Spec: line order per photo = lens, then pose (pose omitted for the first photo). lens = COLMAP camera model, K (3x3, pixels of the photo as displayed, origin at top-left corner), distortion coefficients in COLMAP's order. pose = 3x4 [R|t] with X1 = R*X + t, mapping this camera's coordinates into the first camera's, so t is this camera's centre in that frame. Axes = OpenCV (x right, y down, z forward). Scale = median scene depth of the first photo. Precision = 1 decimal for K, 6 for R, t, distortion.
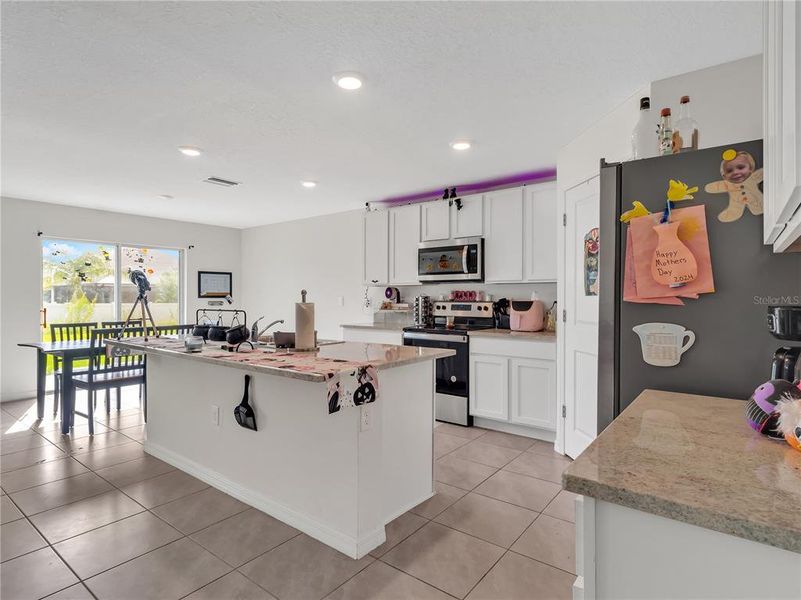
lens RADIAL K [[433.6, 0, 403.4], [0, 433.6, 291.8], [0, 0, 1]] dist [-0.000137, 0.000042]
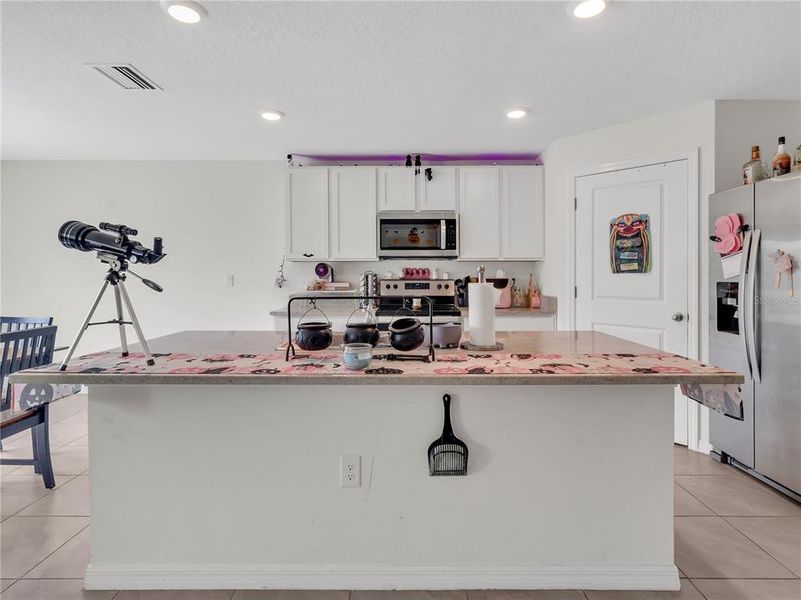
lens RADIAL K [[428.9, 0, 399.5], [0, 428.9, 273.8], [0, 0, 1]] dist [-0.000873, 0.000566]
pose [[0.792435, -0.000520, 0.609956, -0.483873], [-0.006186, 0.999941, 0.008889, 0.002264], [-0.609925, -0.010816, 0.792386, 0.317231]]
